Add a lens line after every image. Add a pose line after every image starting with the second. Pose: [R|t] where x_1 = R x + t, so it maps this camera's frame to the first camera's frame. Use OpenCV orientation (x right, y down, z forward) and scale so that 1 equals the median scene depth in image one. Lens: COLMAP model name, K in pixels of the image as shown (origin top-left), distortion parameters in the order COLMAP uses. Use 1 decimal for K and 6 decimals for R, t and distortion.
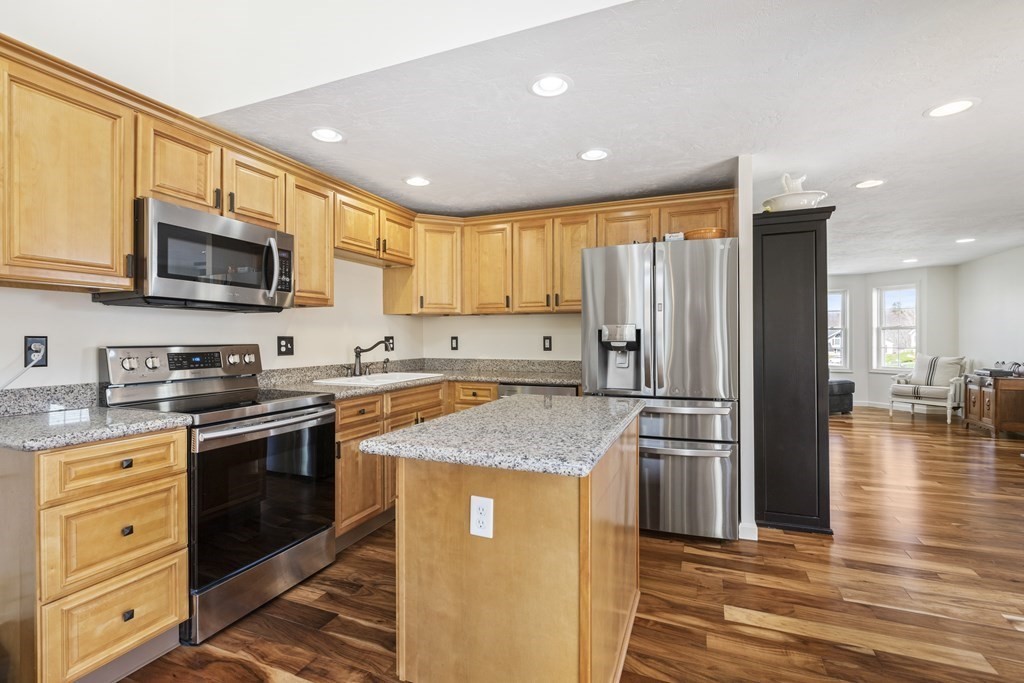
lens RADIAL K [[475.6, 0, 506.5], [0, 475.6, 338.2], [0, 0, 1]] dist [-0.004372, -0.000533]
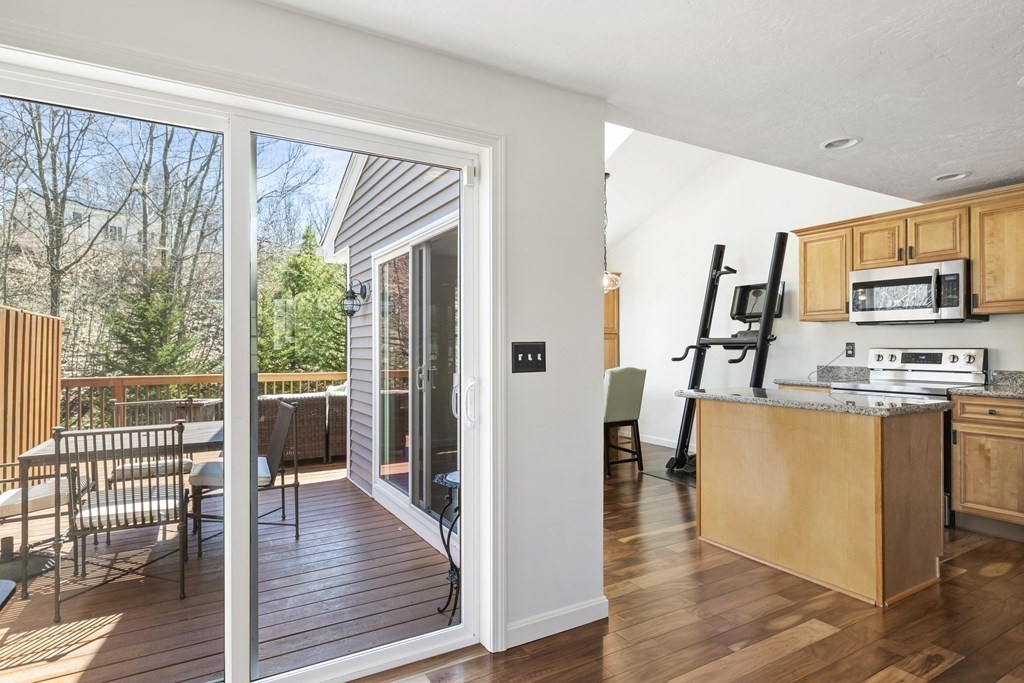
lens RADIAL K [[541.4, 0, 507.8], [0, 541.4, 345.8], [0, 0, 1]] dist [0.006530, -0.005478]
pose [[-0.610910, 0.003981, -0.791690, 1.724275], [0.005500, 0.999985, 0.000784, -0.001217], [0.791681, -0.003875, -0.610922, 1.151101]]
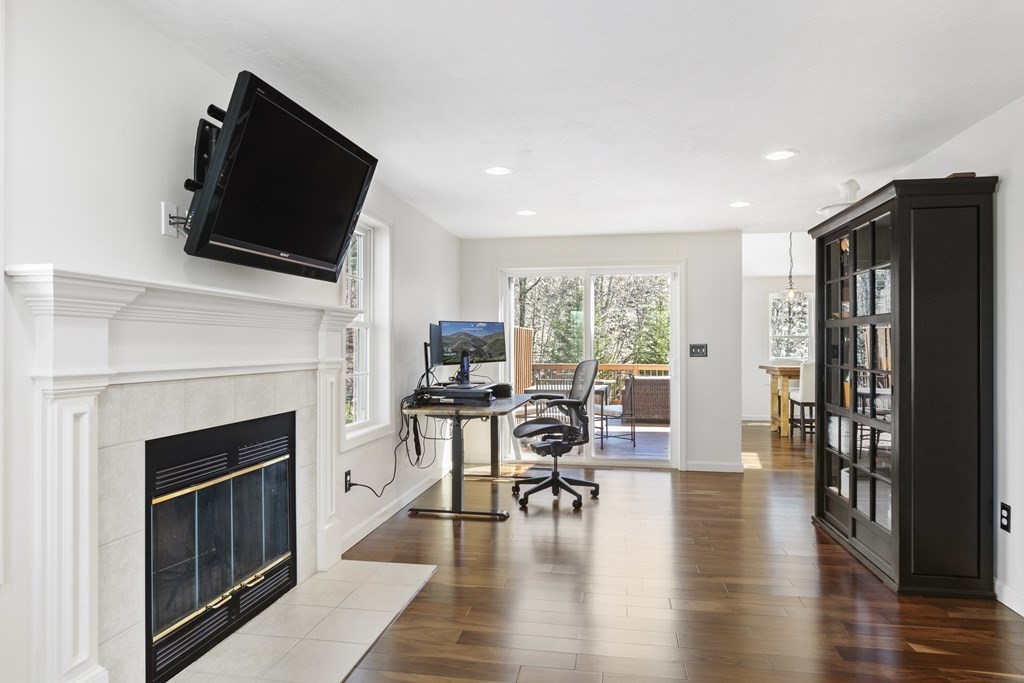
lens RADIAL K [[622.5, 0, 512.0], [0, 622.5, 338.2], [0, 0, 1]] dist [0.006505, 0.000104]
pose [[-0.977742, 0.002833, -0.209790, 2.305801], [0.005412, 0.999917, -0.011717, -0.005283], [0.209739, -0.012592, -0.977676, 3.186838]]
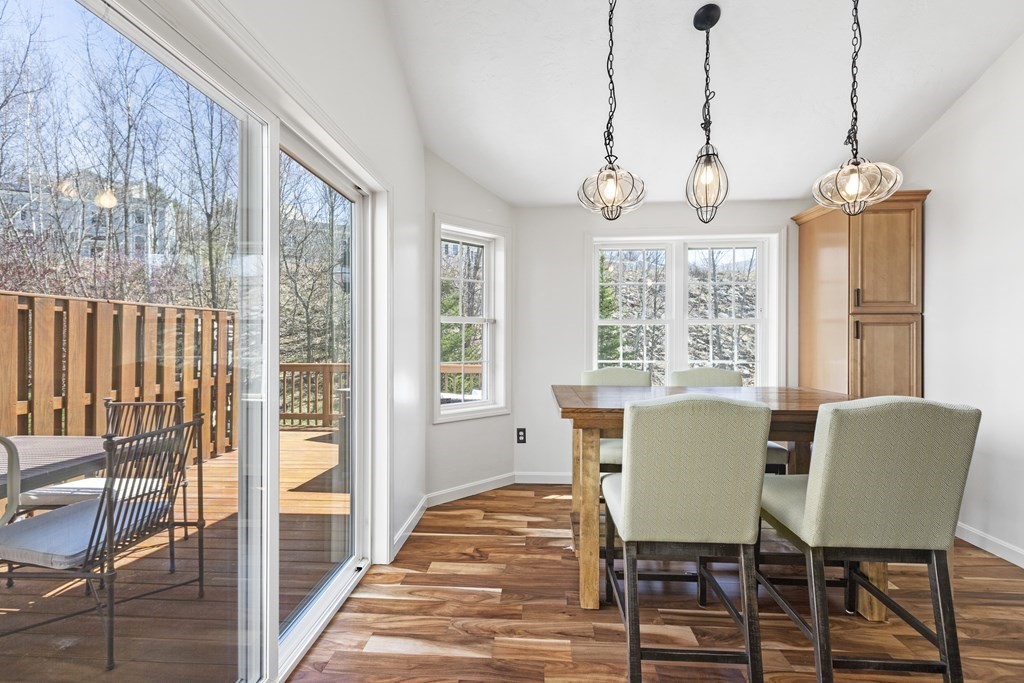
lens RADIAL K [[458.5, 0, 507.7], [0, 458.5, 340.8], [0, 0, 1]] dist [0.007499, -0.003069]
pose [[-0.947206, 0.005417, -0.320580, 0.273277], [0.003122, 0.999966, 0.007674, 0.000527], [0.320611, 0.006268, -0.947190, 0.567351]]
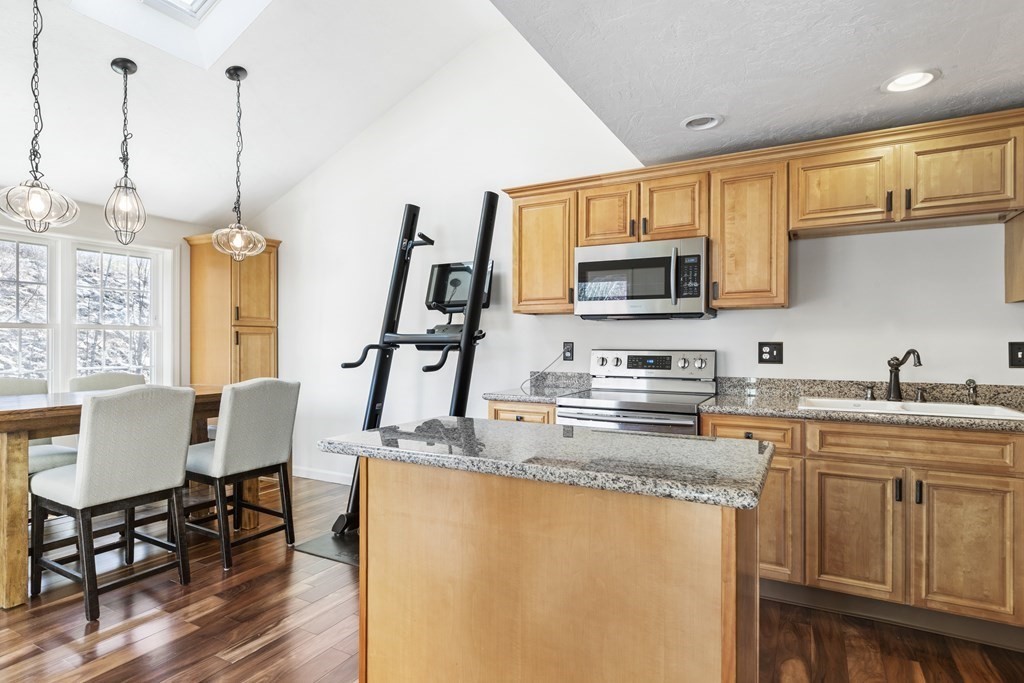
lens RADIAL K [[541.4, 0, 509.3], [0, 541.4, 344.8], [0, 0, 1]] dist [0.006530, -0.005478]
pose [[-0.111673, 0.004379, -0.993735, 0.856601], [-0.001777, 0.999988, 0.004606, -0.003483], [0.993743, 0.002280, -0.111664, 0.909743]]
